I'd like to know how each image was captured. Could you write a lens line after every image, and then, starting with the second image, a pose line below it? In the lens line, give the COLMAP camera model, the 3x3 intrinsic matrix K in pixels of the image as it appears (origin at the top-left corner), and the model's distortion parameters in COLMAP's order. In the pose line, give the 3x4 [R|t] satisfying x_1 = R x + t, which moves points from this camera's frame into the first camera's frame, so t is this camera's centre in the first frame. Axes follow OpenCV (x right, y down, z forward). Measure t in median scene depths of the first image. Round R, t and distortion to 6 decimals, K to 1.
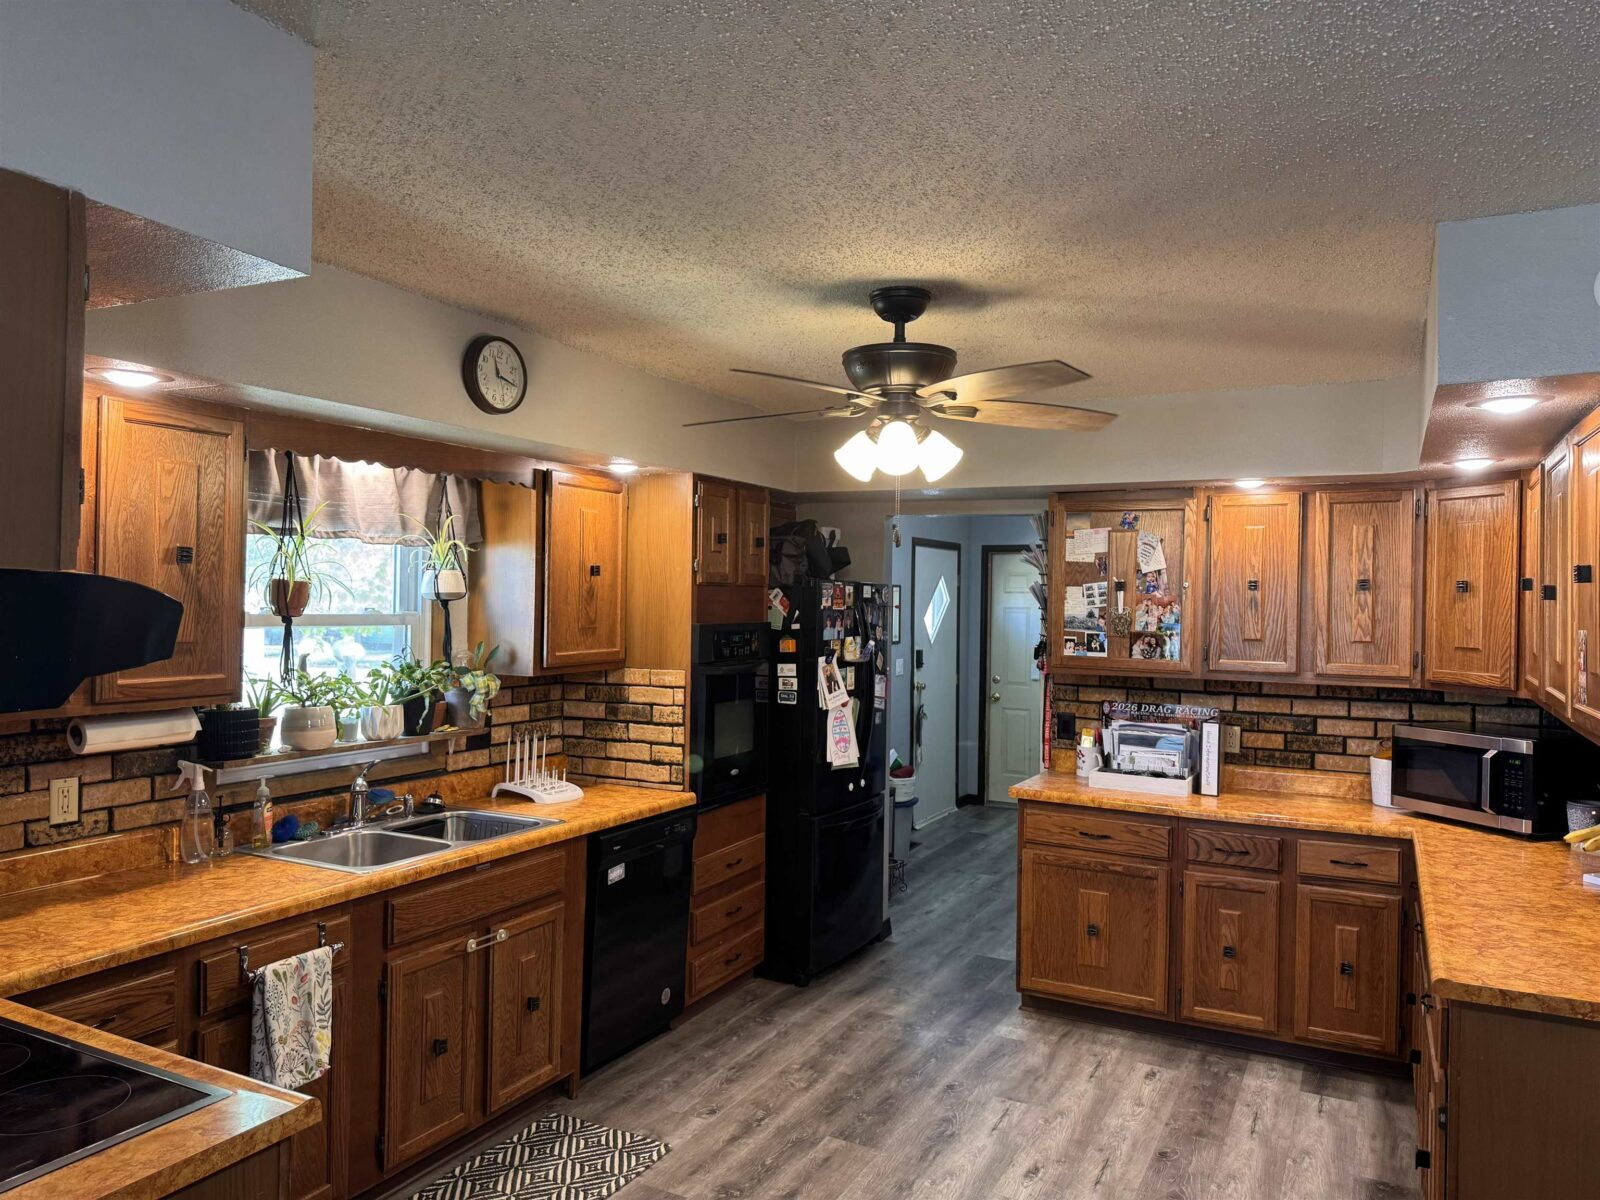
lens RADIAL K [[1085.2, 0, 800.0], [0, 1085.2, 600.0], [0, 0, 1]] dist [0.089222, -0.122204]
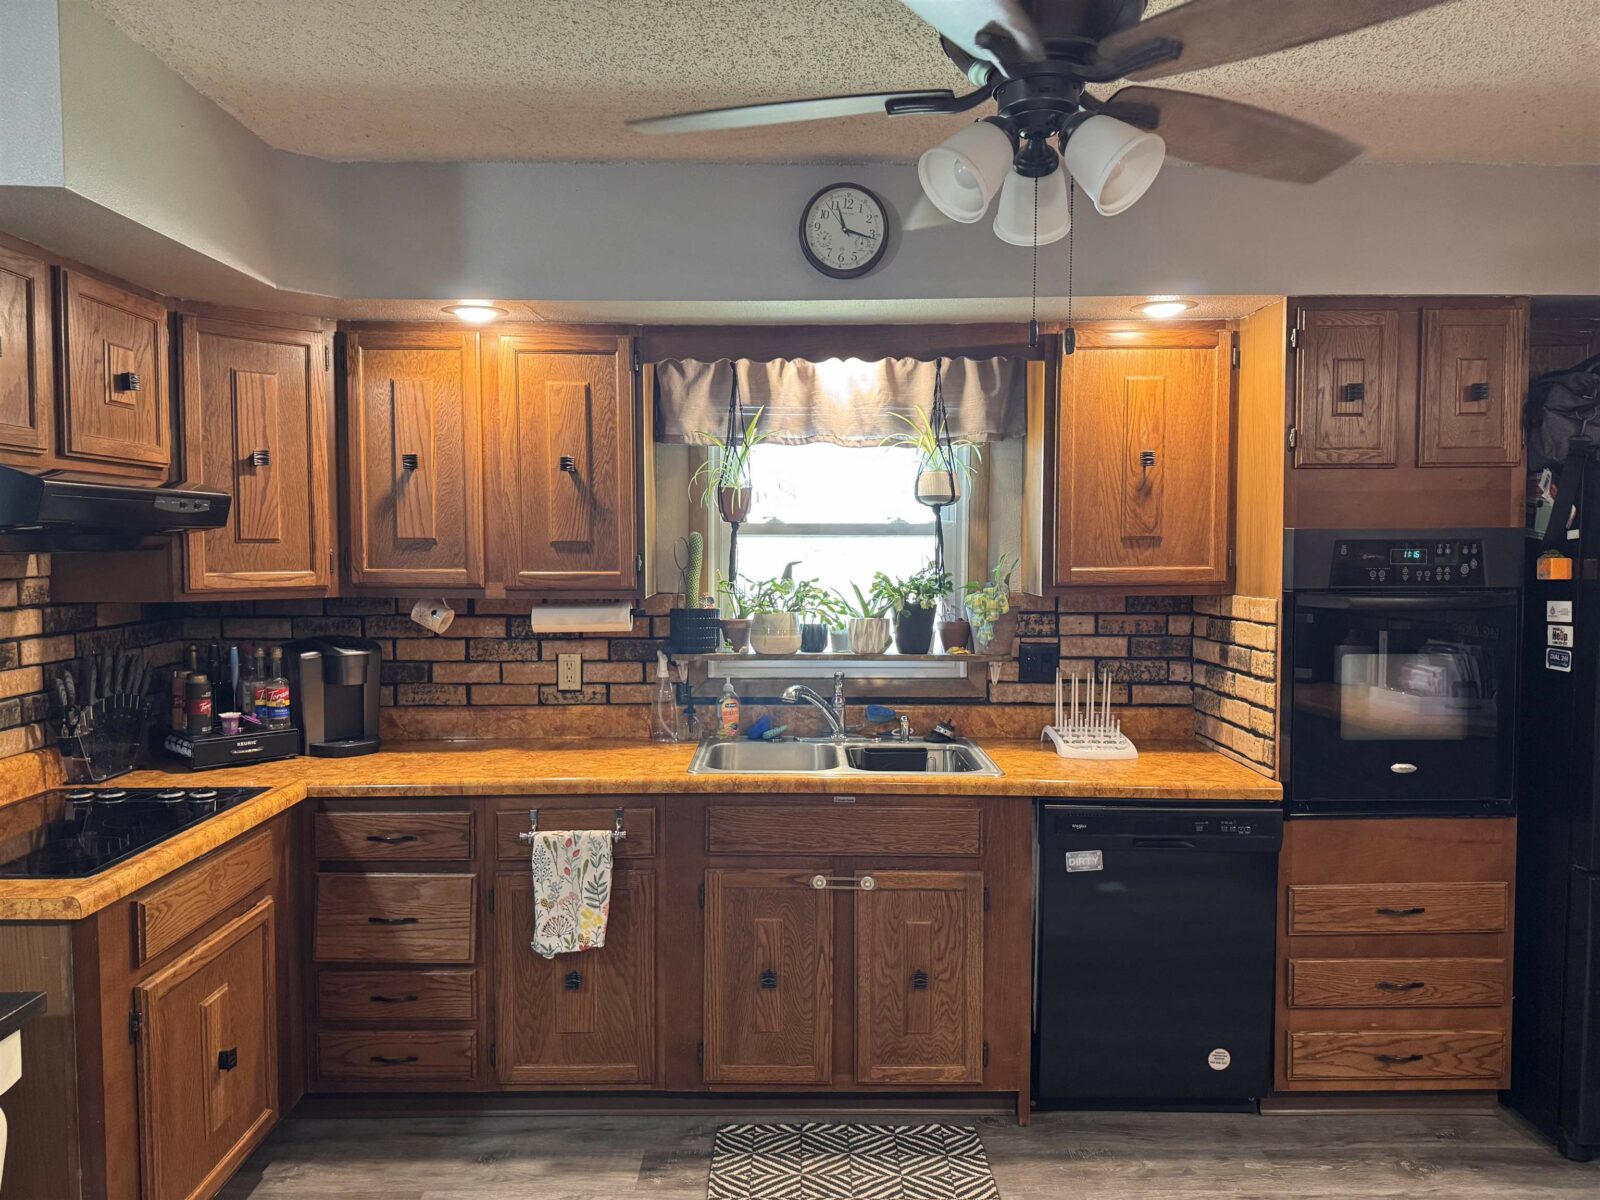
lens RADIAL K [[1085.2, 0, 800.0], [0, 1085.2, 600.0], [0, 0, 1]] dist [0.089222, -0.122204]
pose [[0.478049, 0.030069, -0.877818, 0.434434], [0.009057, 0.999192, 0.039159, 0.045514], [0.878286, -0.026671, 0.477391, 0.528122]]
